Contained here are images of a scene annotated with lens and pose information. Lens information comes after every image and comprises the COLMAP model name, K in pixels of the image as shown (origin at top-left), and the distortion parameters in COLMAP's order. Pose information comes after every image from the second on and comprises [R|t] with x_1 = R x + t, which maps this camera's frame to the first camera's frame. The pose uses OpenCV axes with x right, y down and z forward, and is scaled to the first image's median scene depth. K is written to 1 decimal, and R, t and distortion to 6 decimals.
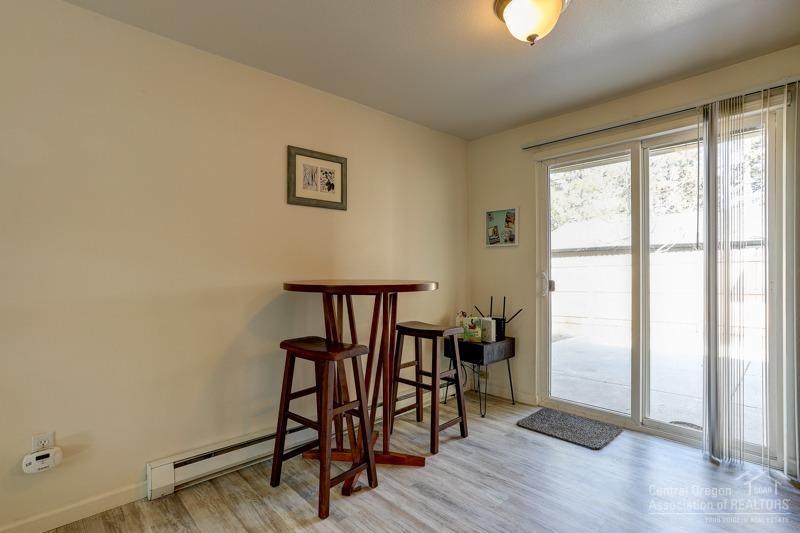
lens RADIAL K [[393.0, 0, 404.9], [0, 393.0, 269.8], [0, 0, 1]] dist [-0.069889, 0.042533]
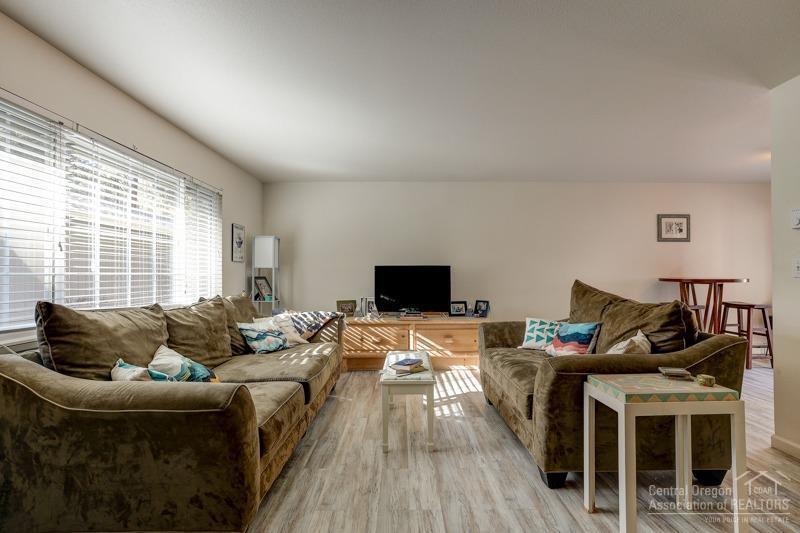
lens RADIAL K [[393.0, 0, 404.9], [0, 393.0, 269.8], [0, 0, 1]] dist [-0.069889, 0.042533]
pose [[0.731441, -0.007021, -0.681868, 0.112111], [0.000587, 0.999953, -0.009667, 0.003581], [0.681904, 0.006671, 0.731411, -1.391632]]
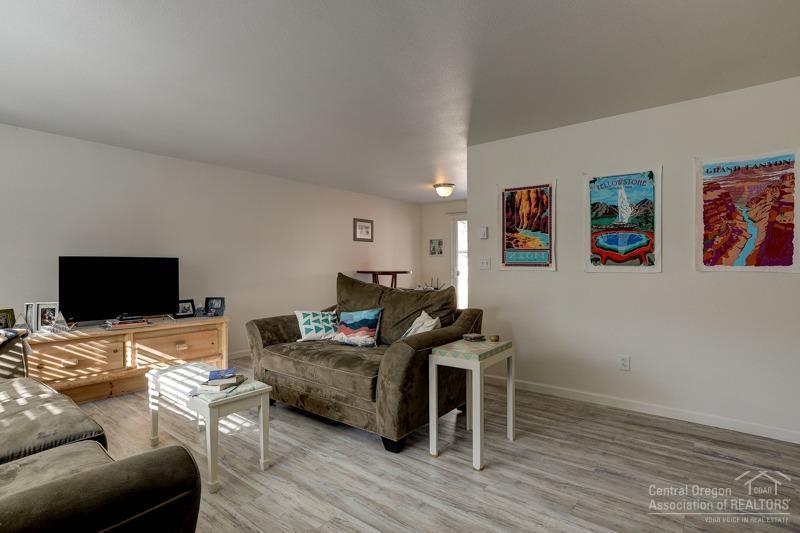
lens RADIAL K [[393.0, 0, 404.9], [0, 393.0, 269.8], [0, 0, 1]] dist [-0.069889, 0.042533]
pose [[0.989971, -0.002702, 0.141243, -0.313743], [0.001782, 0.999976, 0.006640, 0.005175], [-0.141258, -0.006322, 0.989953, -1.513969]]
